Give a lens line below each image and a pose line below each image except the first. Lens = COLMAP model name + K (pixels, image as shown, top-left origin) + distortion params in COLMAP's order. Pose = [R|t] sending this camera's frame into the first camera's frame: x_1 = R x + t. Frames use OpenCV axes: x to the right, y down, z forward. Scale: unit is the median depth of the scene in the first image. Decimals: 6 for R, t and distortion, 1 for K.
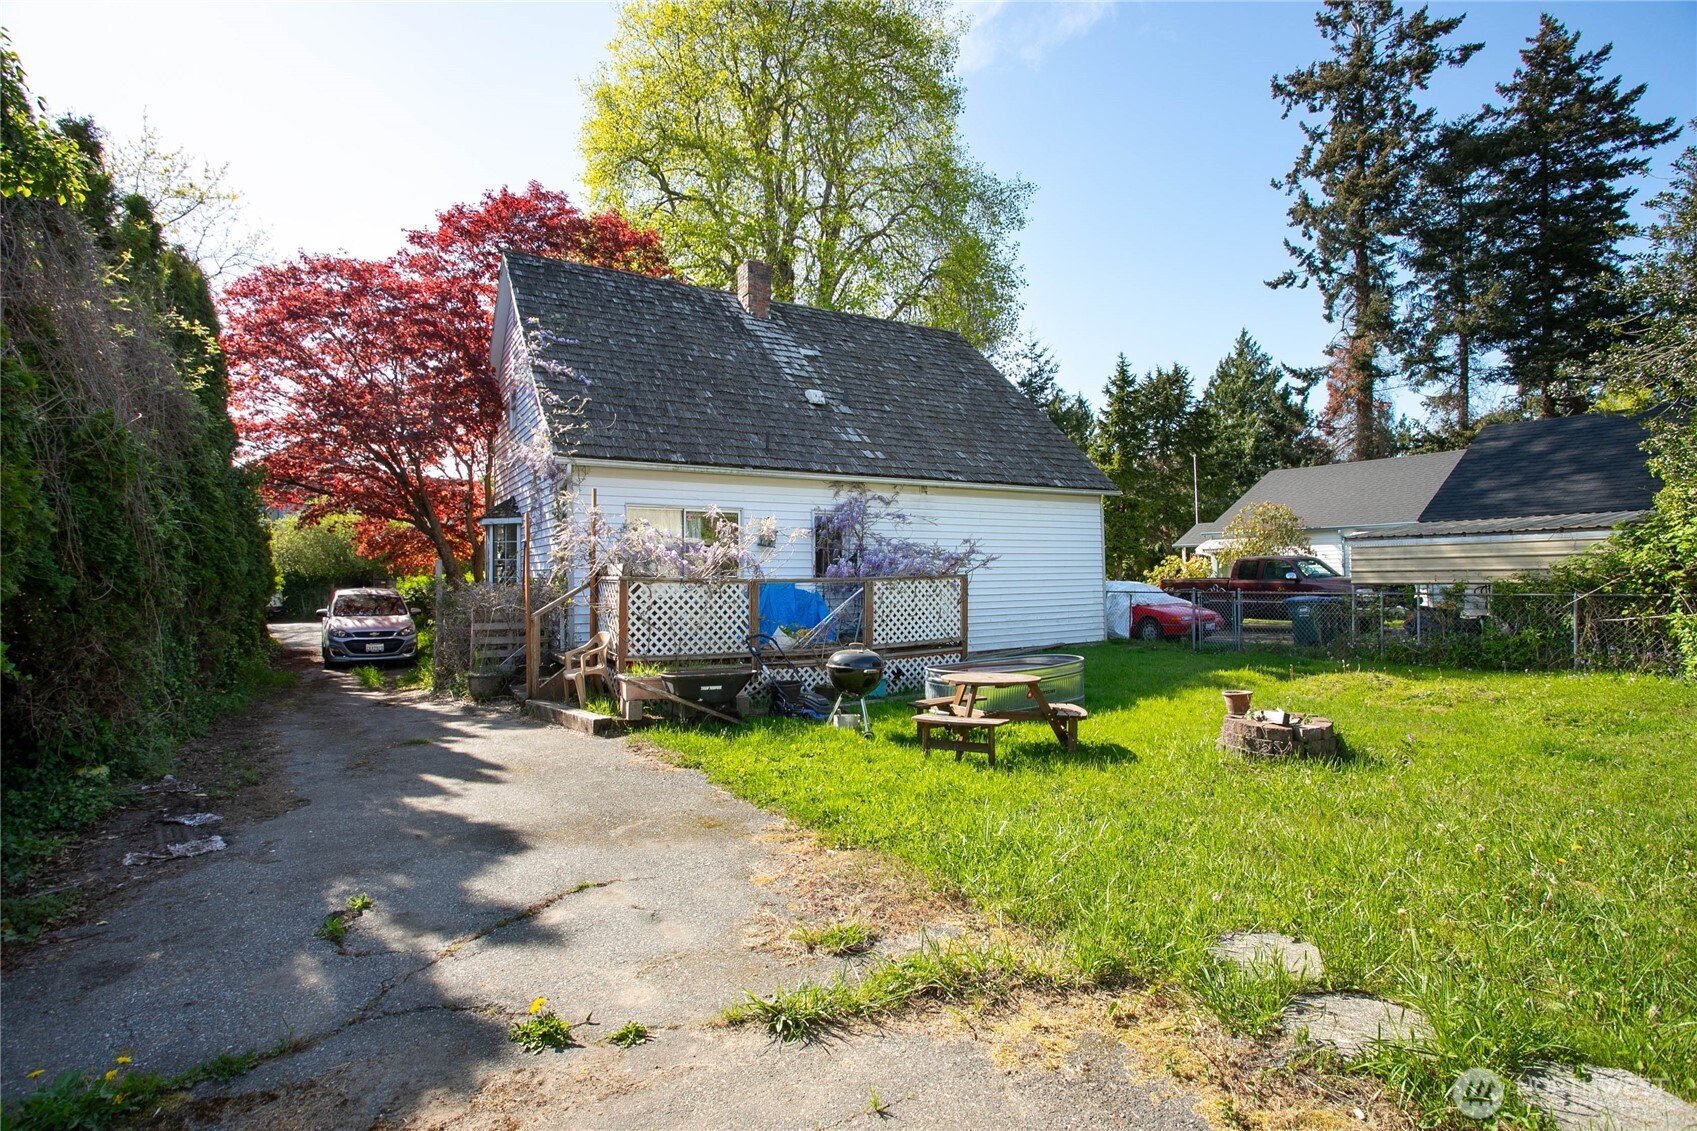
lens RADIAL K [[803.5, 0, 853.0], [0, 803.5, 576.9], [0, 0, 1]] dist [0.002641, 0.001197]
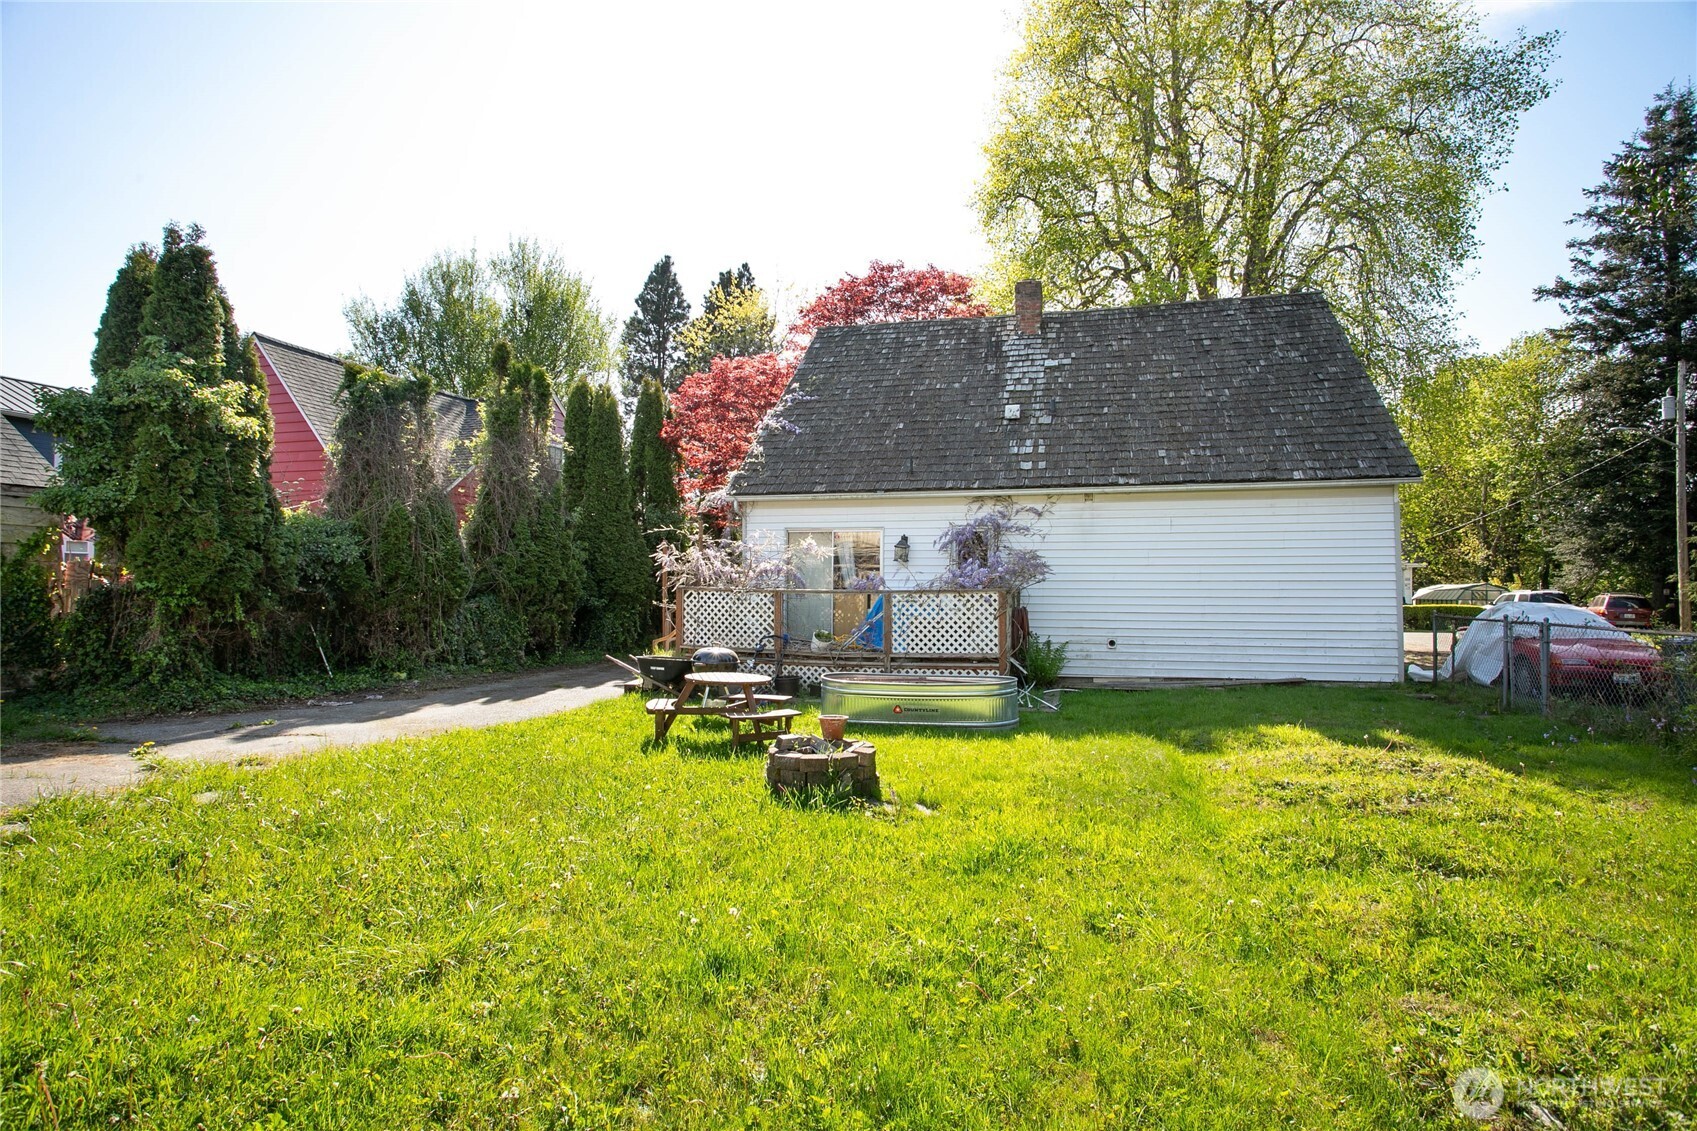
lens RADIAL K [[803.5, 0, 854.7], [0, 803.5, 563.8], [0, 0, 1]] dist [0.002641, 0.001197]
pose [[0.707313, 0.000561, -0.706900, 0.727438], [-0.013641, 0.999824, -0.012856, -0.020363], [0.706769, 0.018736, 0.707196, 0.190044]]
